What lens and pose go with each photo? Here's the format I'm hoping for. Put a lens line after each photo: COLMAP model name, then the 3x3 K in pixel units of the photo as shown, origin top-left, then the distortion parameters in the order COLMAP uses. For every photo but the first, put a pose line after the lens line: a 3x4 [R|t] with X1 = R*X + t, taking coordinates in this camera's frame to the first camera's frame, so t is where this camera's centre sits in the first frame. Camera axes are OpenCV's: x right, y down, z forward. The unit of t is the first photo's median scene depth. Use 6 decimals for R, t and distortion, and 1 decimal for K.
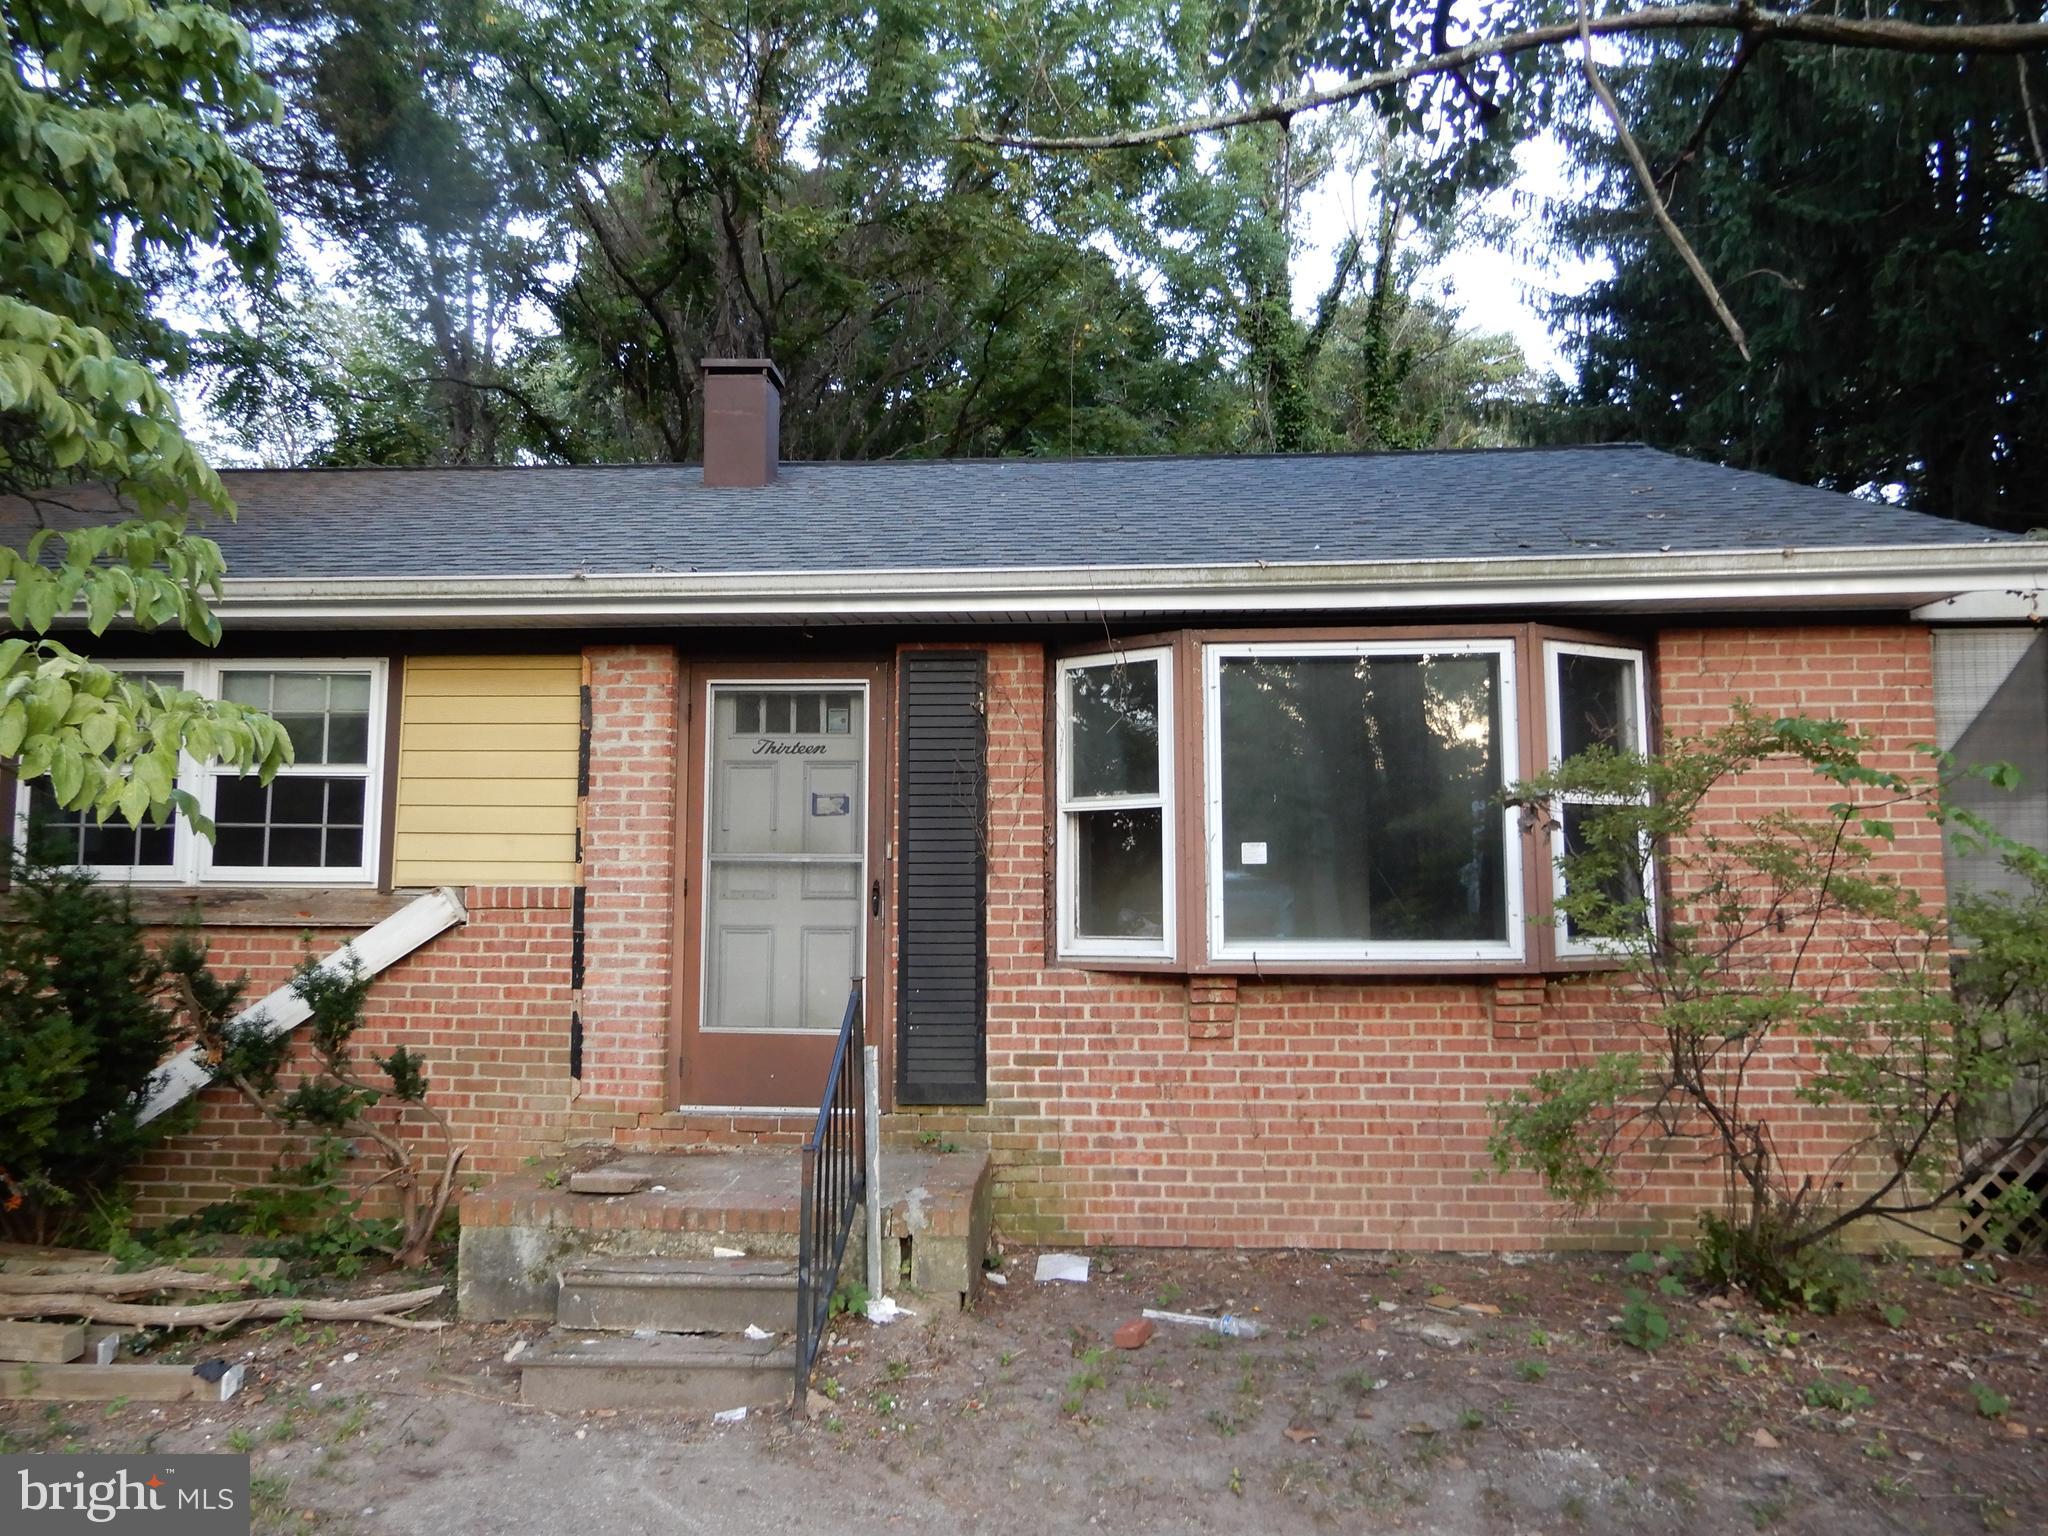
lens RADIAL K [[1458.2, 0, 1020.9], [0, 1458.2, 757.3], [0, 0, 1]] dist [0.005470, 0.000871]
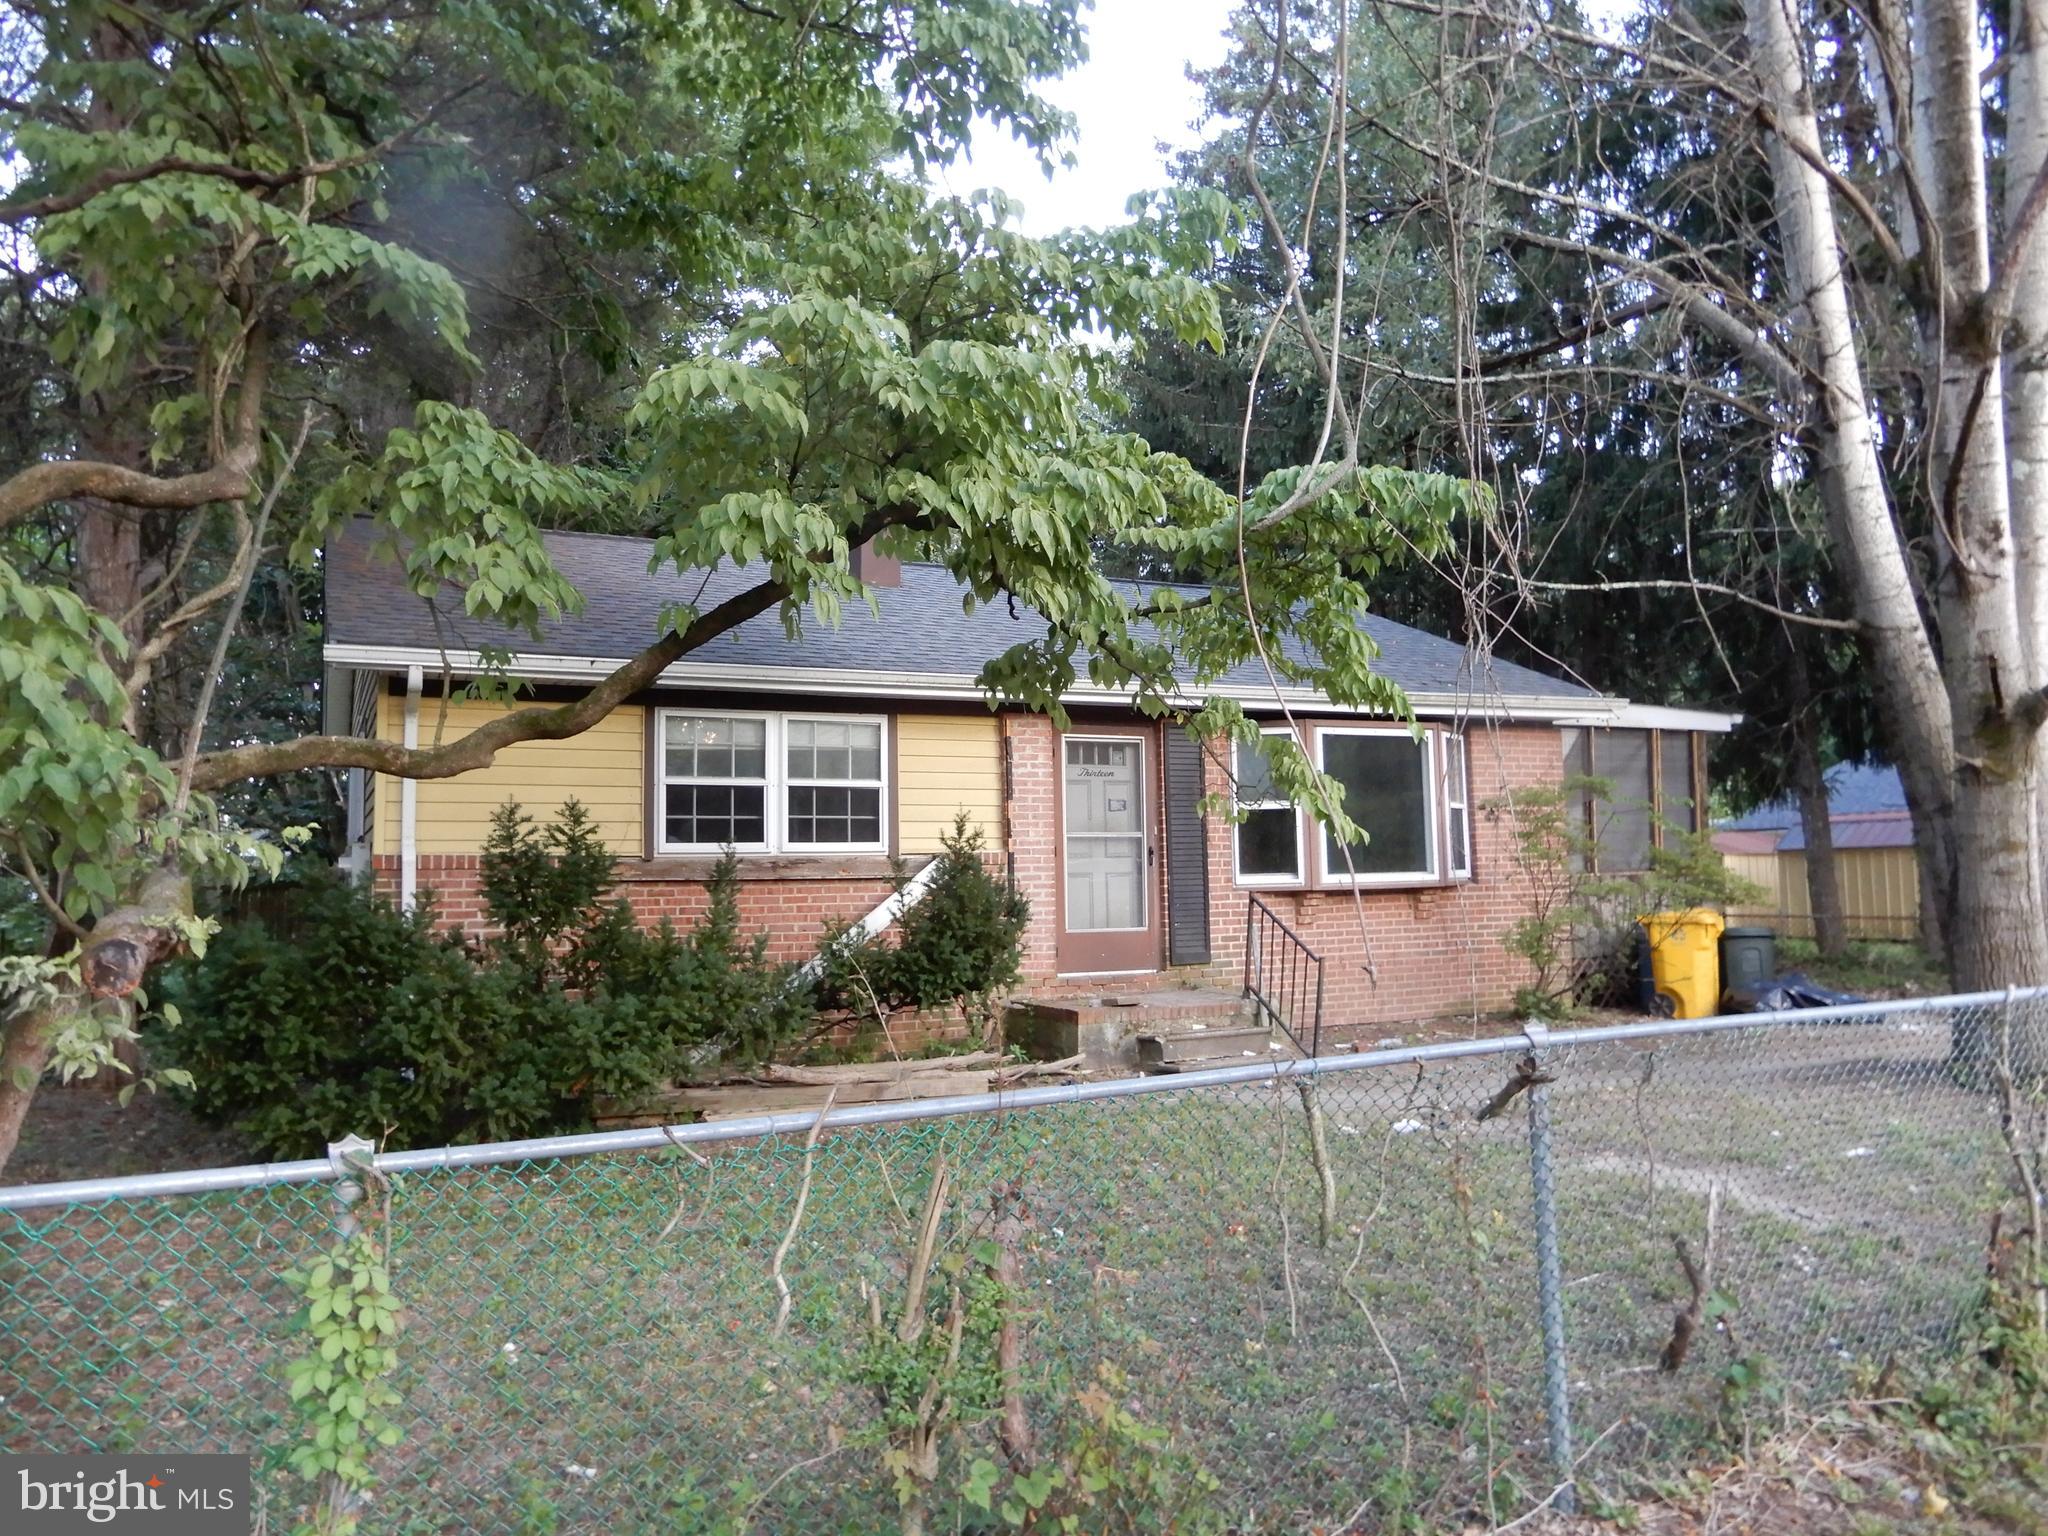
lens RADIAL K [[1458.2, 0, 1013.6], [0, 1458.2, 772.2], [0, 0, 1]] dist [0.005470, 0.000871]
pose [[0.870559, 0.016156, 0.491799, -1.170613], [-0.025584, 0.999595, 0.012450, -0.029149], [-0.491399, -0.023421, 0.870620, -0.523234]]
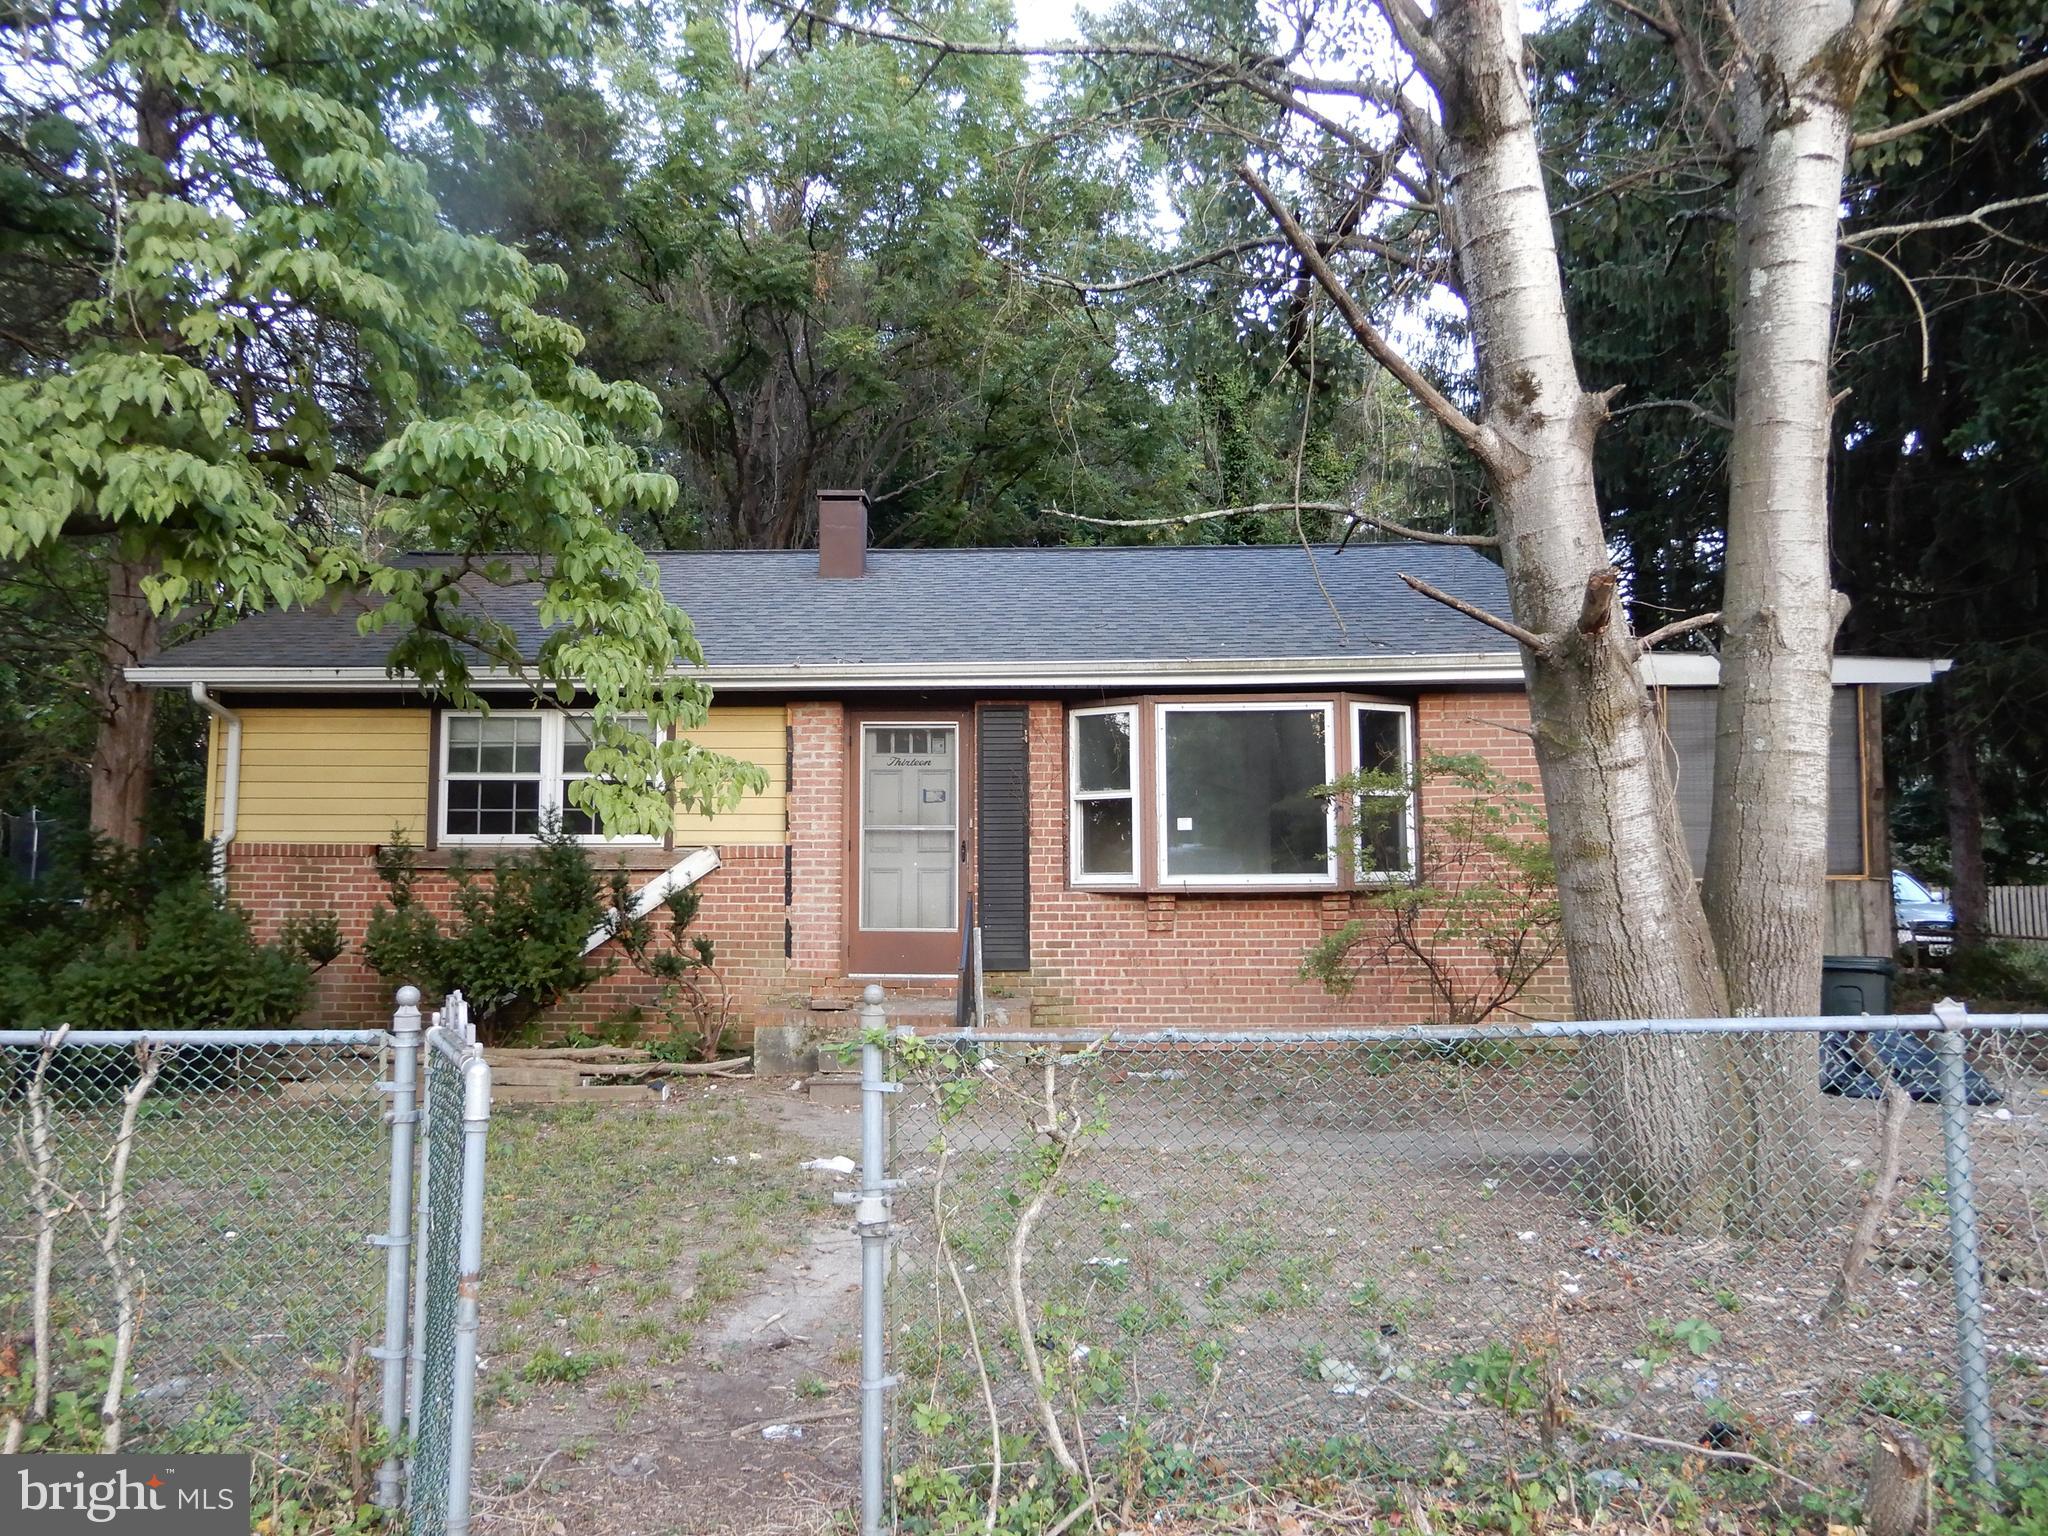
lens RADIAL K [[1458.2, 0, 1021.5], [0, 1458.2, 767.6], [0, 0, 1]] dist [0.005470, 0.000871]
pose [[0.999644, -0.002206, 0.026590, -0.077865], [0.001555, 0.999699, 0.024480, -0.042746], [-0.026636, -0.024430, 0.999347, -0.700935]]
